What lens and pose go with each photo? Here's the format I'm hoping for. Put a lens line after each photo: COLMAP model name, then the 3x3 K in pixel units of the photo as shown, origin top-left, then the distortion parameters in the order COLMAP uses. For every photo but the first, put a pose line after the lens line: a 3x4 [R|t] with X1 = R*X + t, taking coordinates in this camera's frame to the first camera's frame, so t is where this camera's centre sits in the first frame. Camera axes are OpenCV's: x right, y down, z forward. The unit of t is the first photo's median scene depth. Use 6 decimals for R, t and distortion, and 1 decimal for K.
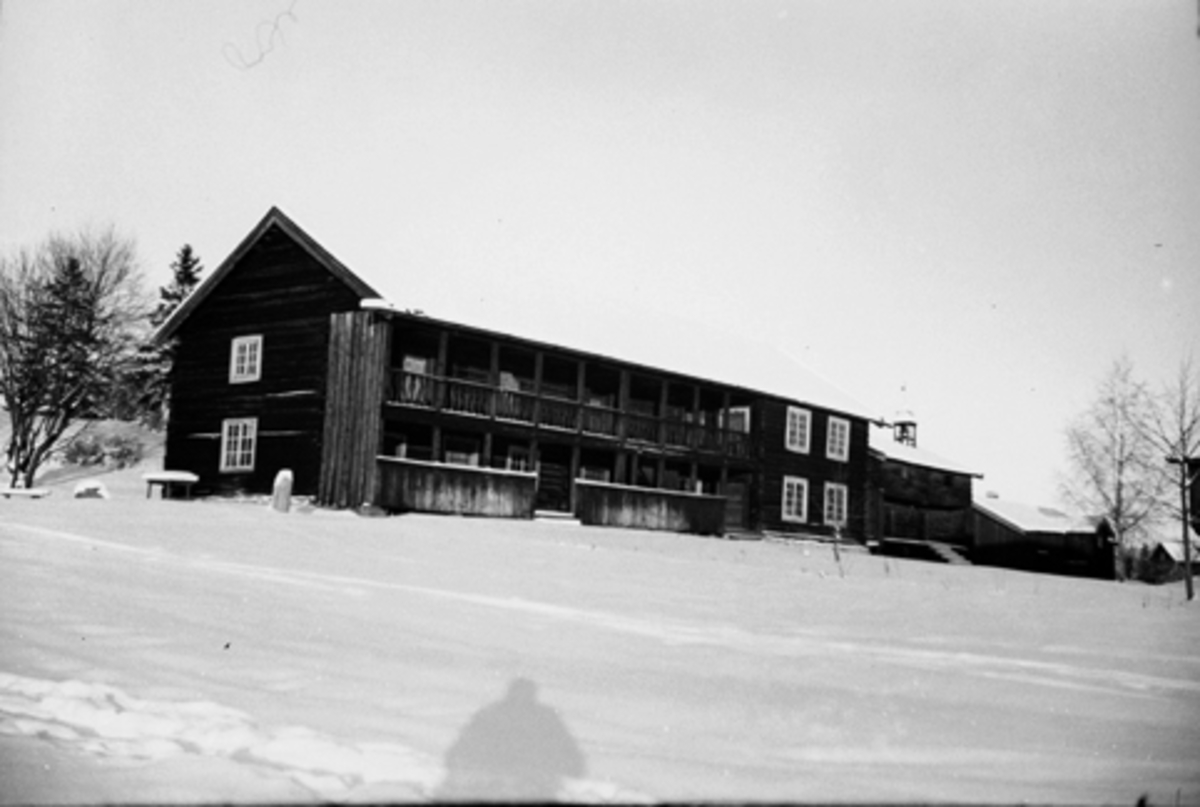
lens RADIAL K [[1401.0, 0, 600.0], [0, 1401.0, 403.5], [0, 0, 1]] dist [-0.028750, -0.021432]
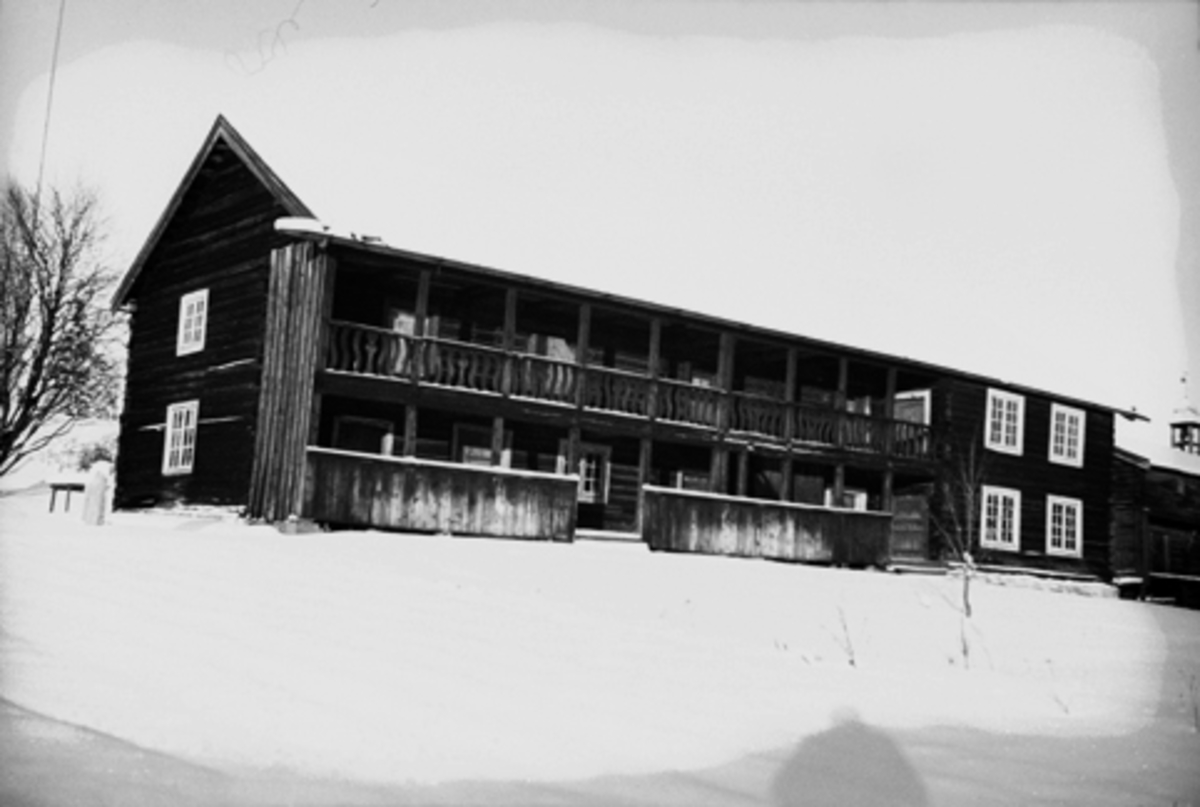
lens RADIAL K [[1401.0, 0, 600.0], [0, 1401.0, 403.5], [0, 0, 1]] dist [-0.028750, -0.021432]
pose [[0.977586, -0.013503, -0.210102, 0.112943], [0.009250, 0.999732, -0.021214, 0.028758], [0.210332, 0.018795, 0.977449, 0.319768]]
